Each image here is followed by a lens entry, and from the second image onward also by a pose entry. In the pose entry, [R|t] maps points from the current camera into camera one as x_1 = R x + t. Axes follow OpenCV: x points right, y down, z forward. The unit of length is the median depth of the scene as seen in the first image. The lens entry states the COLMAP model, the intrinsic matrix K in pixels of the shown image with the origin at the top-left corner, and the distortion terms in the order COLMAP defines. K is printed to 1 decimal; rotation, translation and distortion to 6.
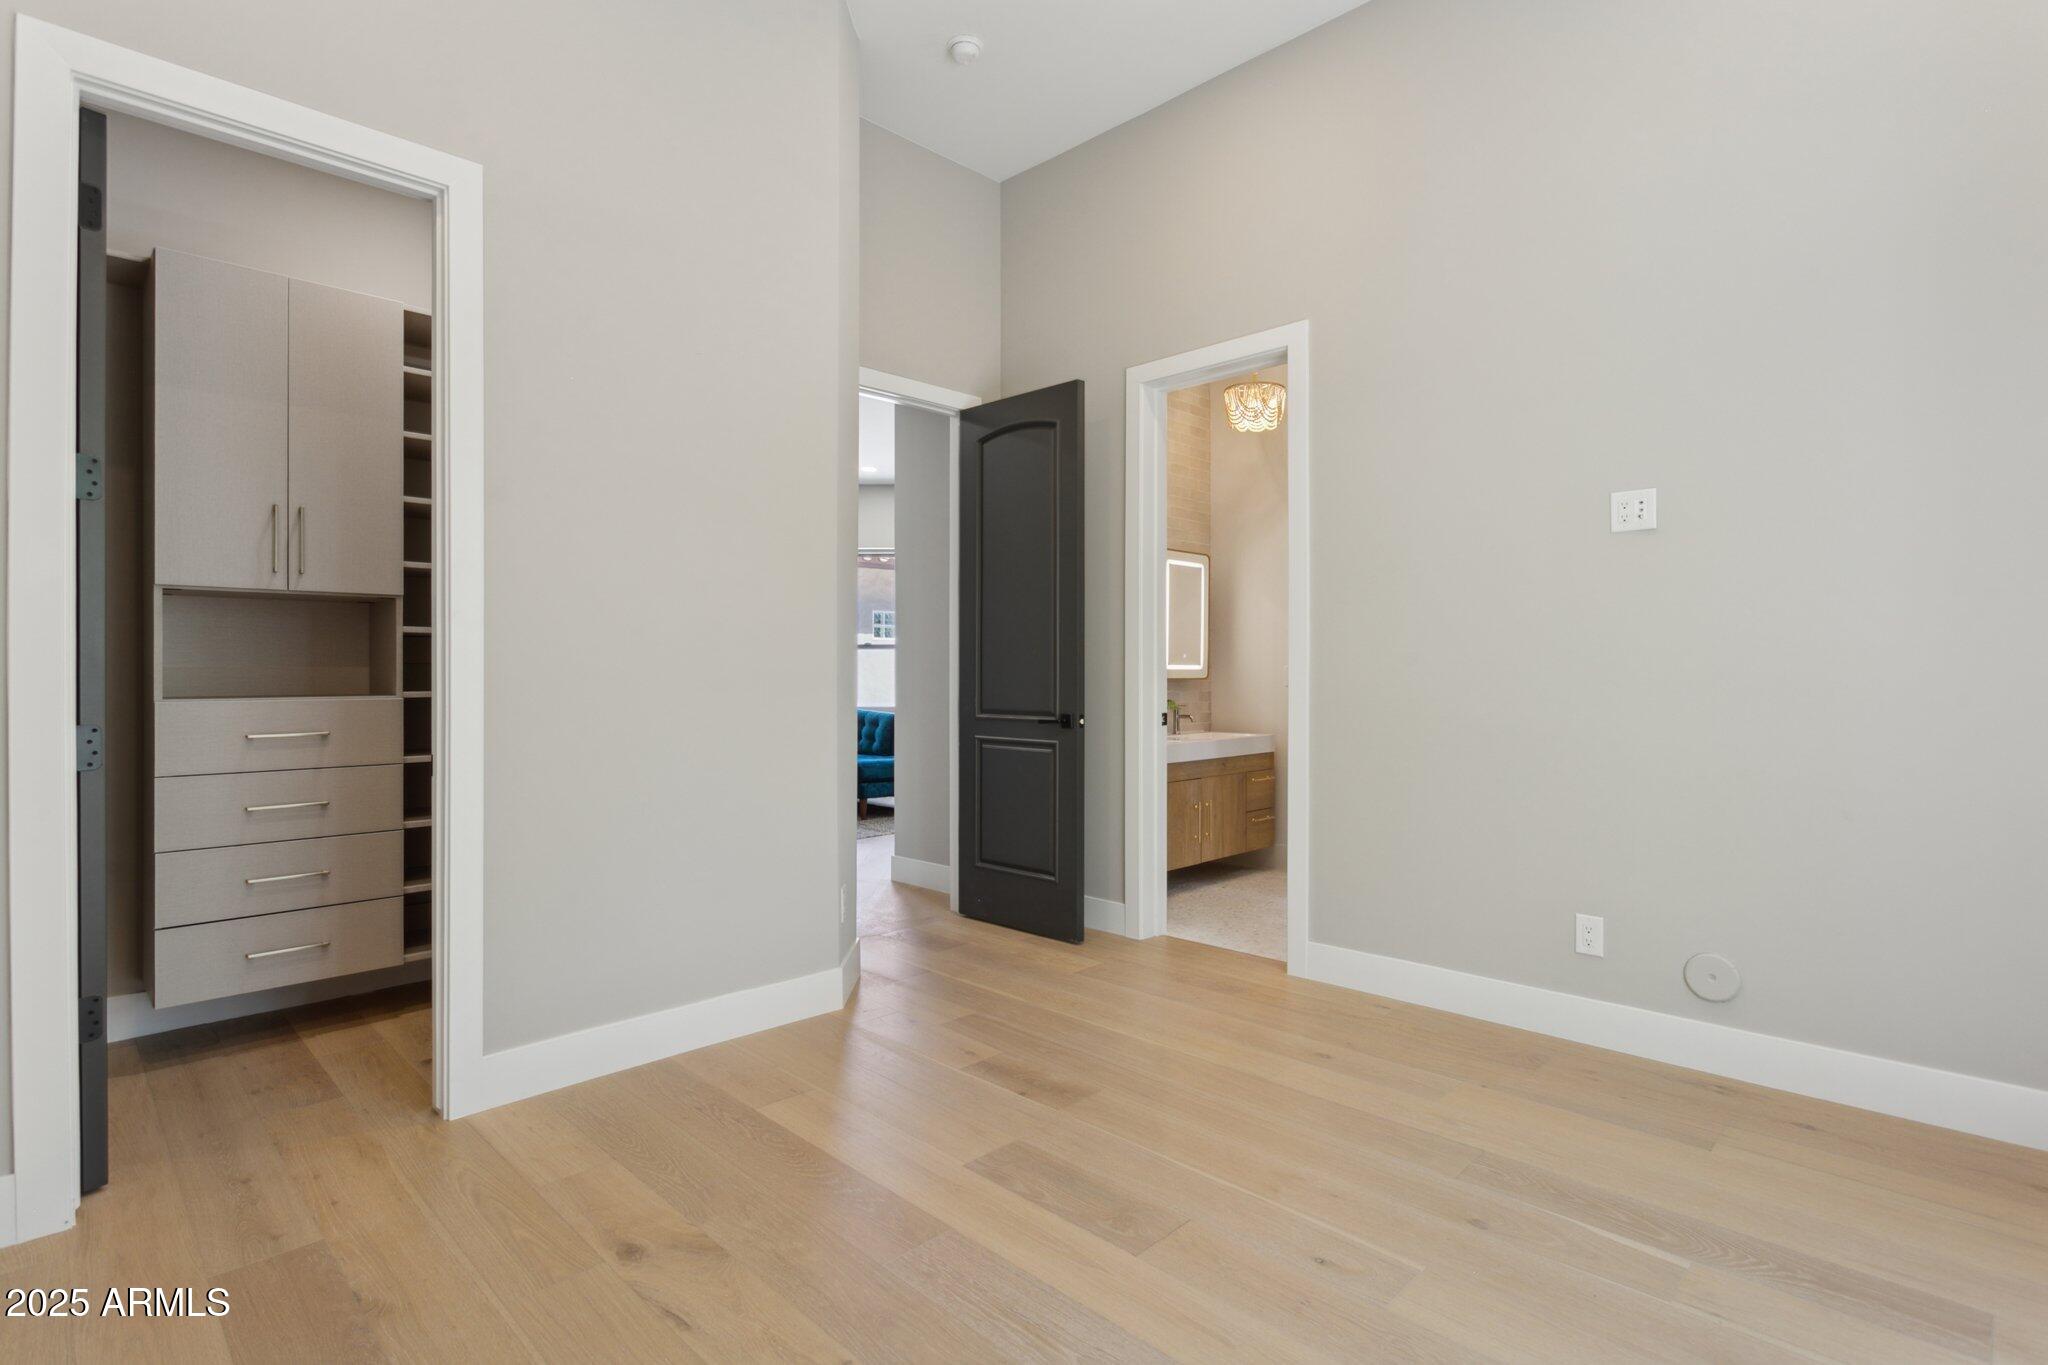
lens RADIAL K [[983.9, 0, 1021.1], [0, 983.9, 673.9], [0, 0, 1]] dist [-0.011098, 0.001177]
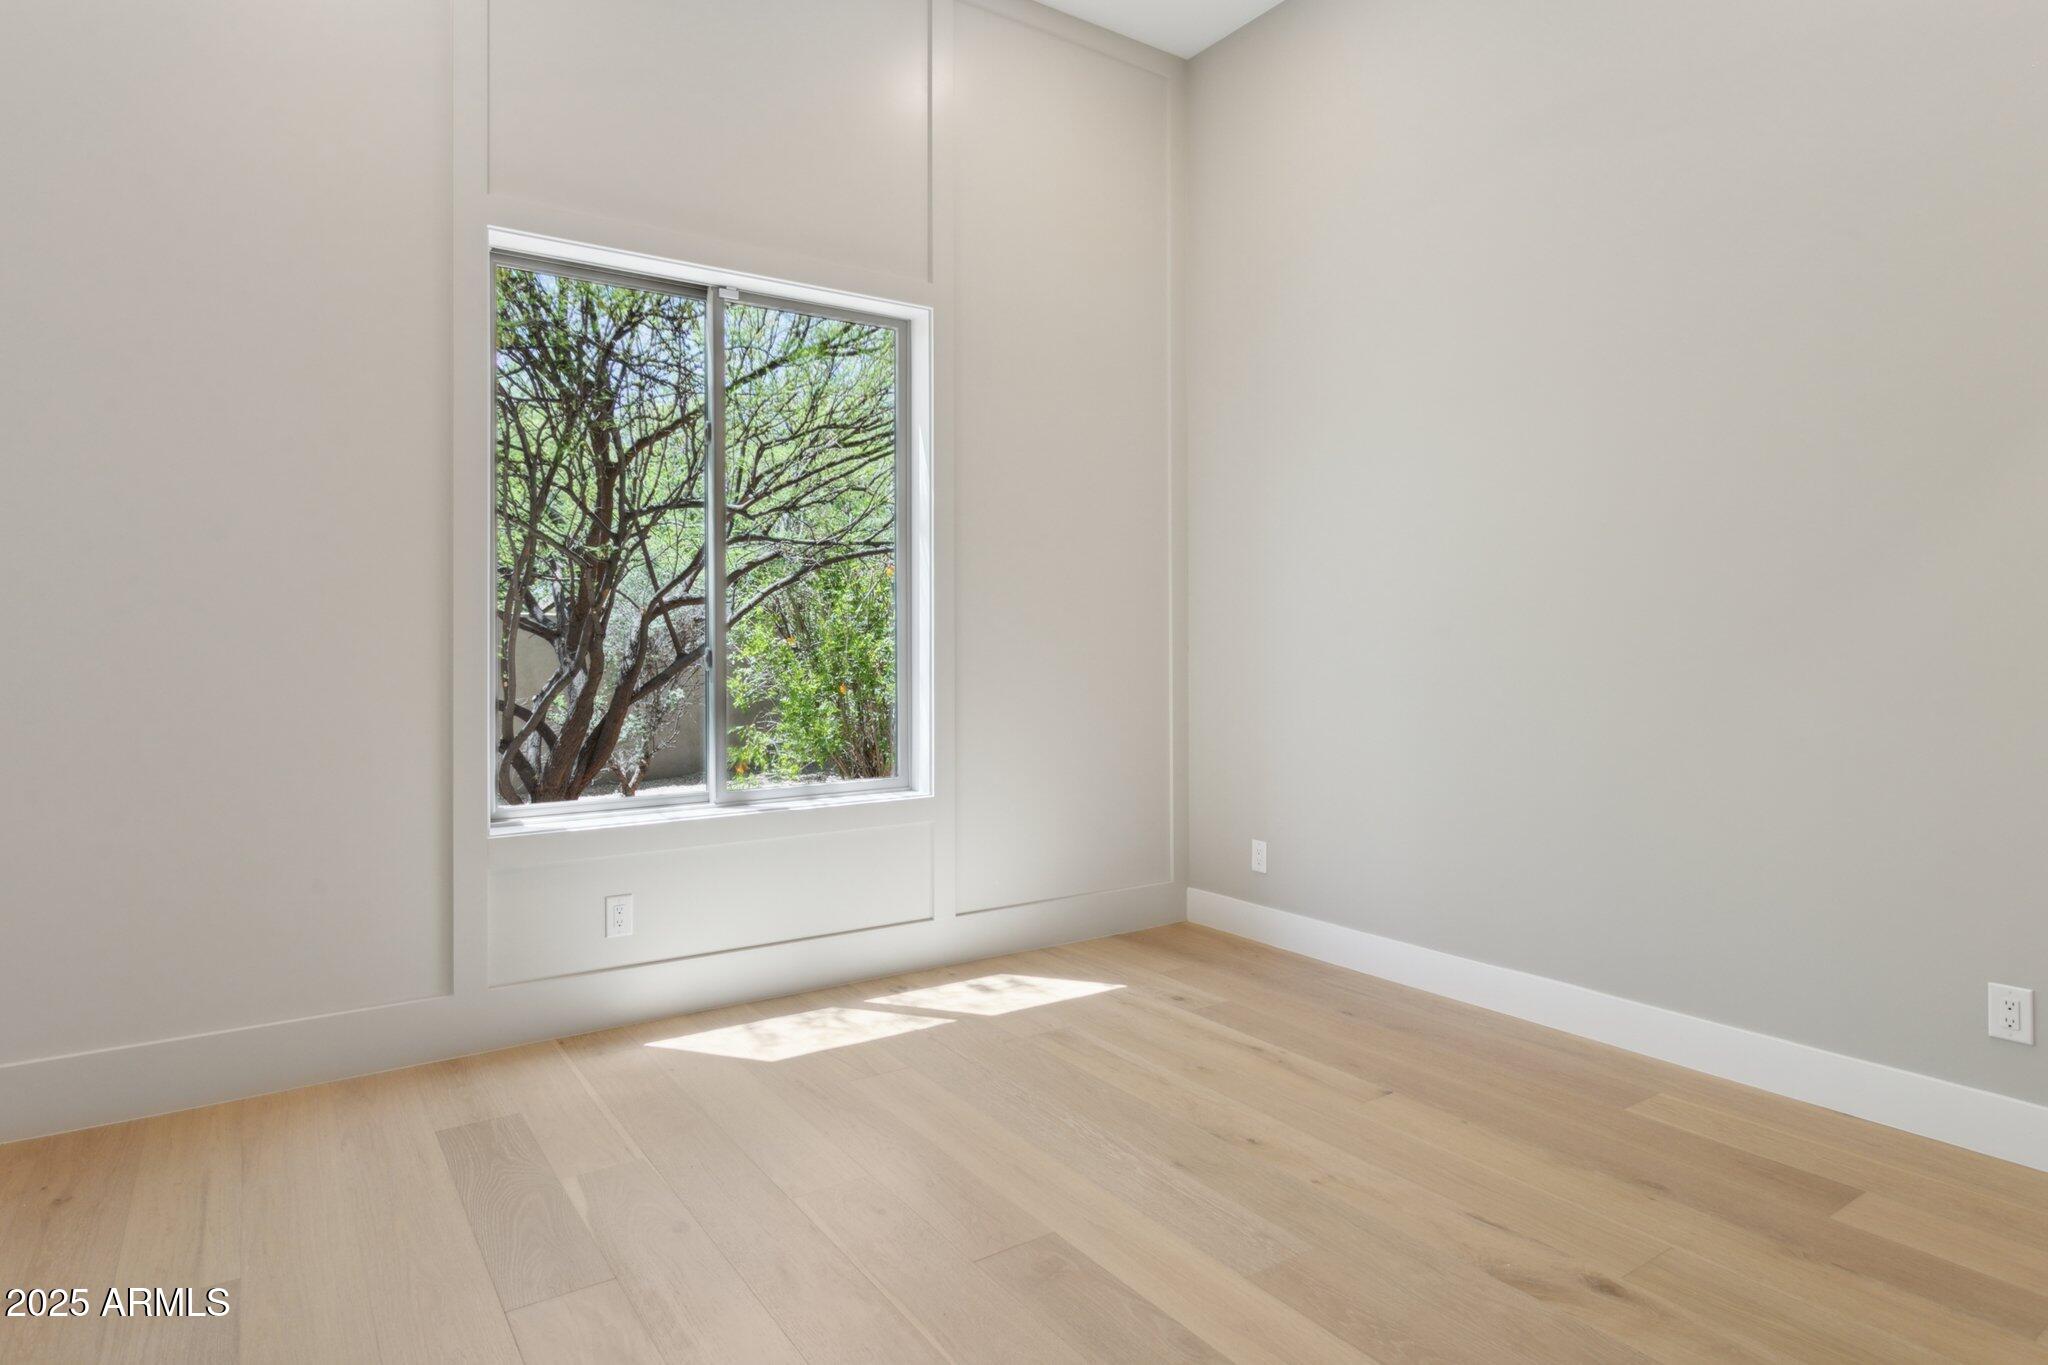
lens RADIAL K [[1139.8, 0, 1024.5], [0, 1139.8, 654.6], [0, 0, 1]] dist [0.000154, 0.000107]
pose [[-0.980966, -0.001656, 0.194171, -0.075908], [0.000656, 0.999930, 0.011840, -0.004666], [-0.194177, 0.011742, -0.980896, 2.123089]]
